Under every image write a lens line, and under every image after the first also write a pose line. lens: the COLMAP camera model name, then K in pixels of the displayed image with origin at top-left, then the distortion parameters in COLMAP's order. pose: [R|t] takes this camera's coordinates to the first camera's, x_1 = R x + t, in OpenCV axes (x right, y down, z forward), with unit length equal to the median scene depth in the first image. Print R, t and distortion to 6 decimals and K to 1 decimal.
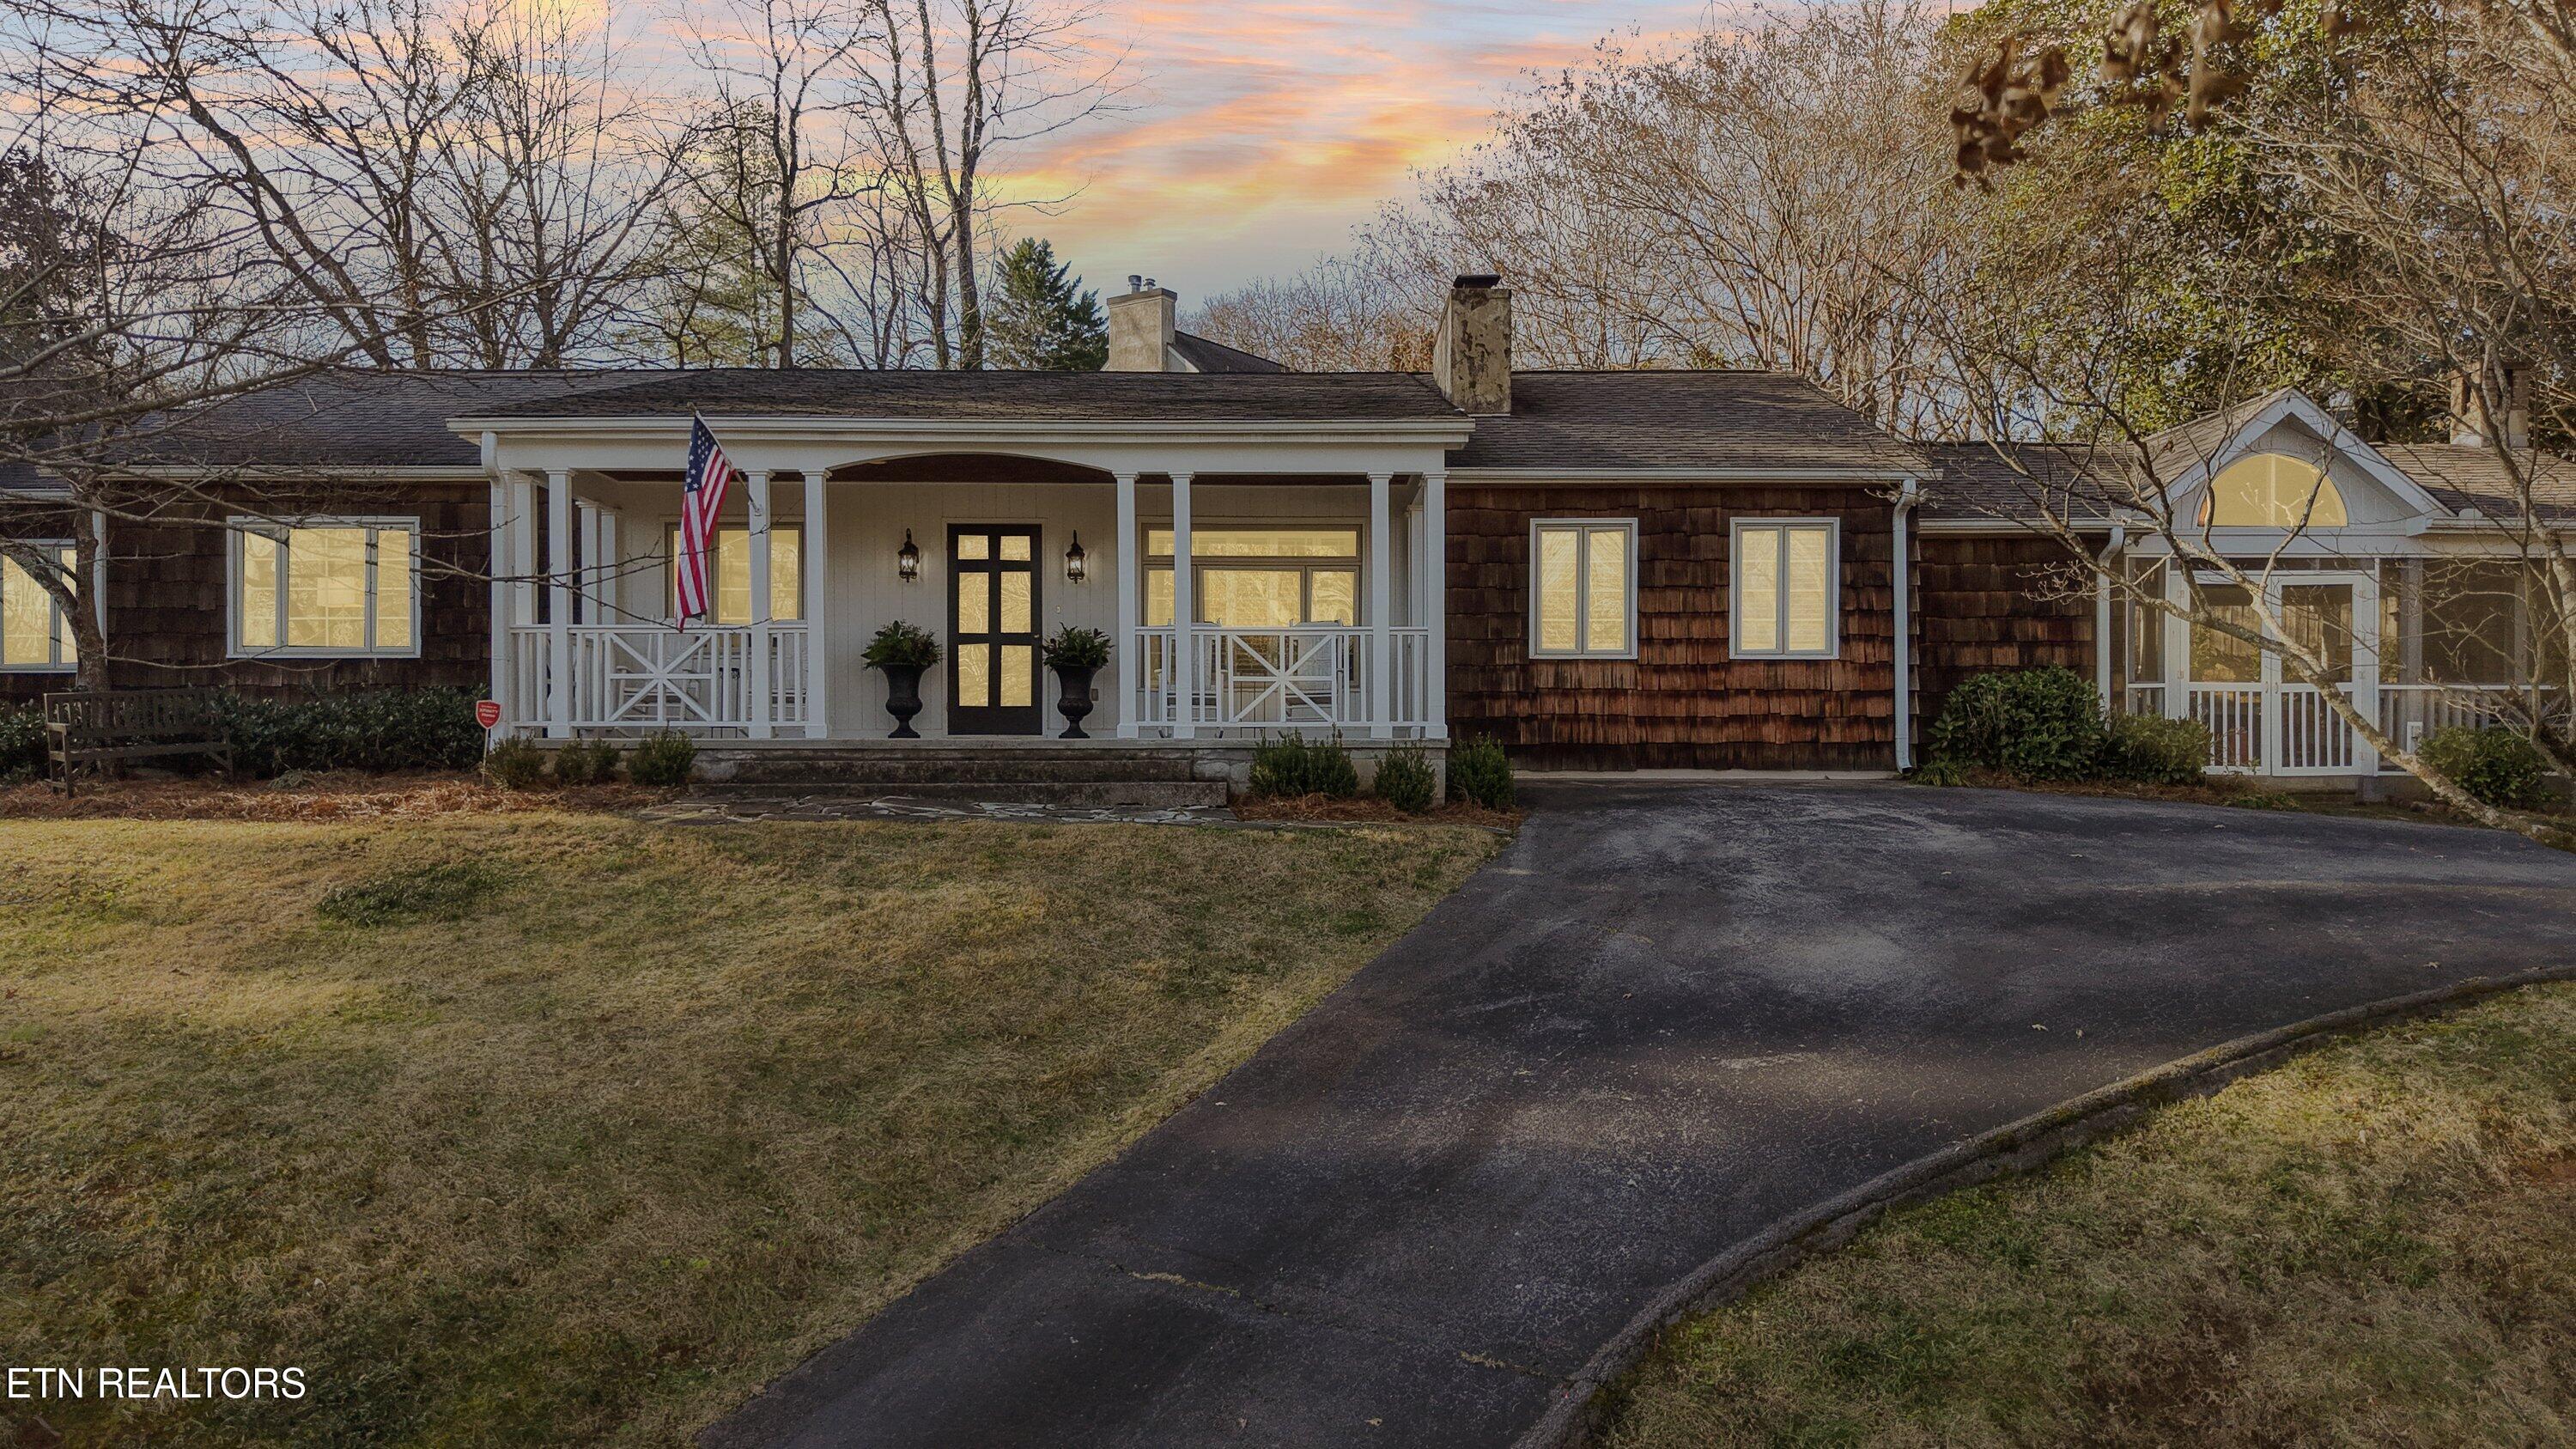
lens RADIAL K [[1681.3, 0, 1288.0], [0, 1681.3, 724.5], [0, 0, 1]] dist [0.040599, -0.045170]
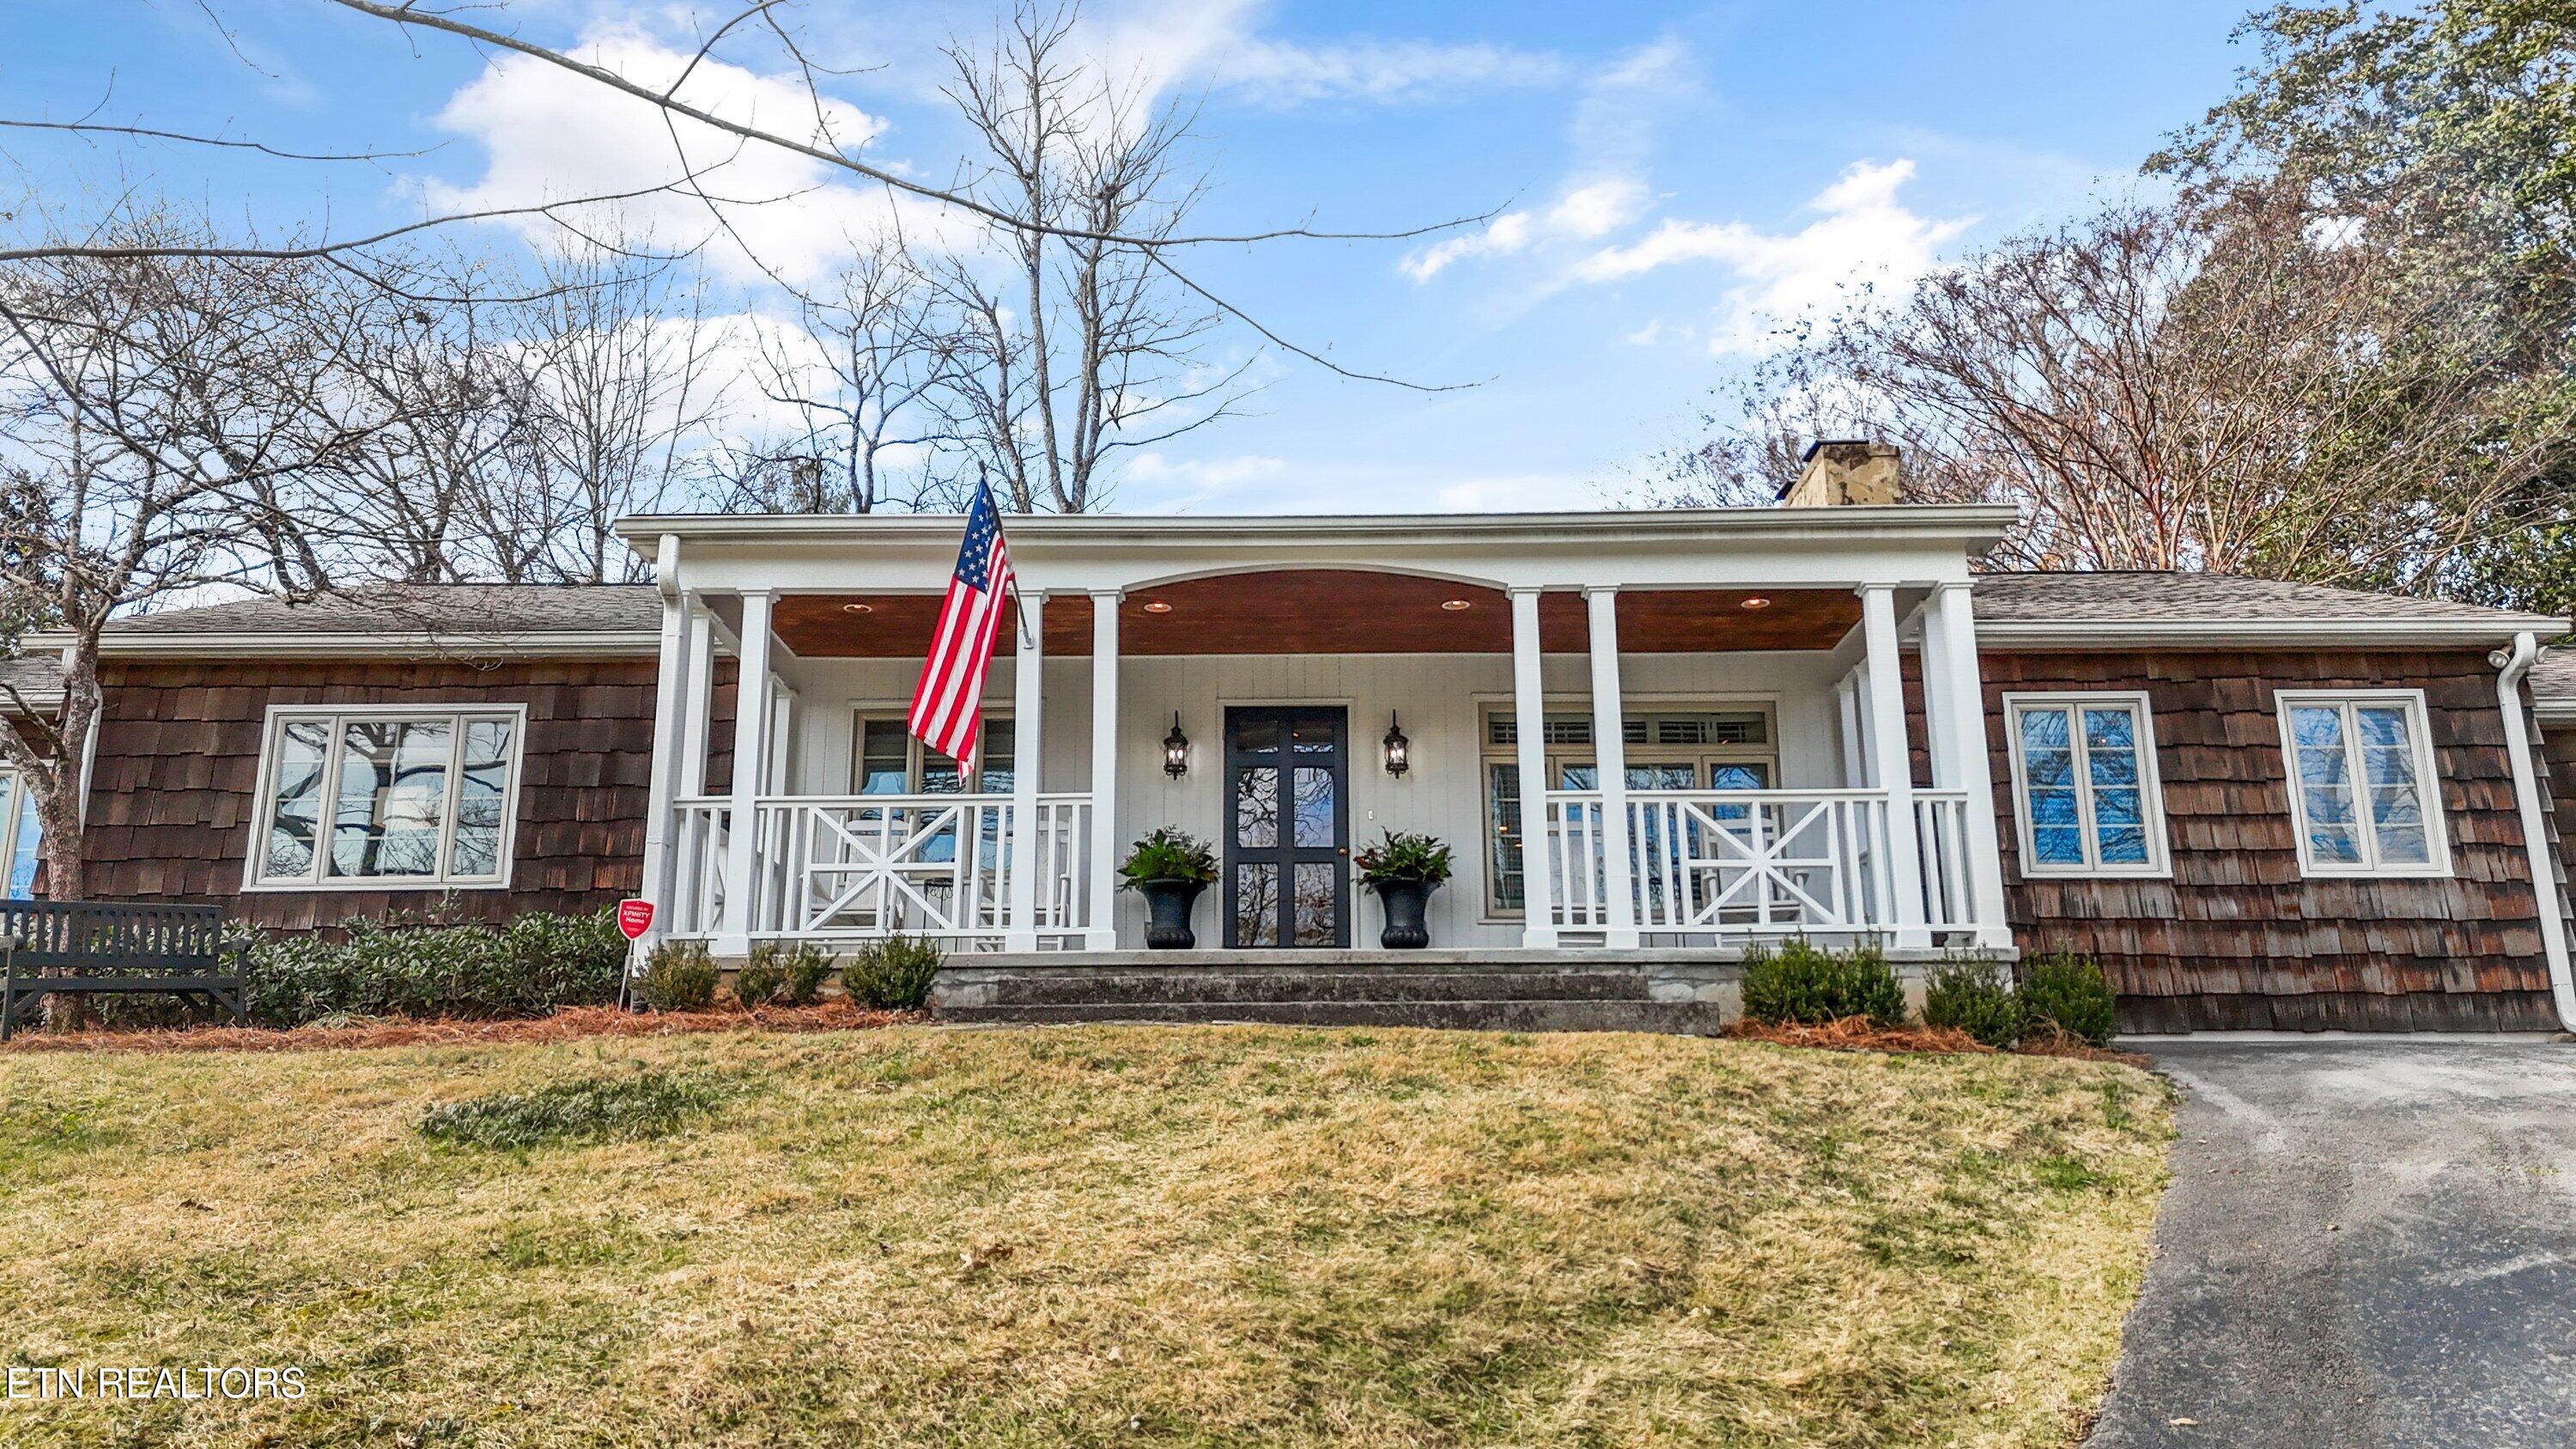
lens RADIAL K [[1761.9, 0, 1288.0], [0, 1761.9, 724.5], [0, 0, 1]] dist [0.066958, -0.056440]
pose [[0.999978, -0.003811, 0.005510, -0.180836], [0.005060, 0.968671, -0.248297, 0.087376], [-0.004391, 0.248320, 0.968668, 0.234894]]
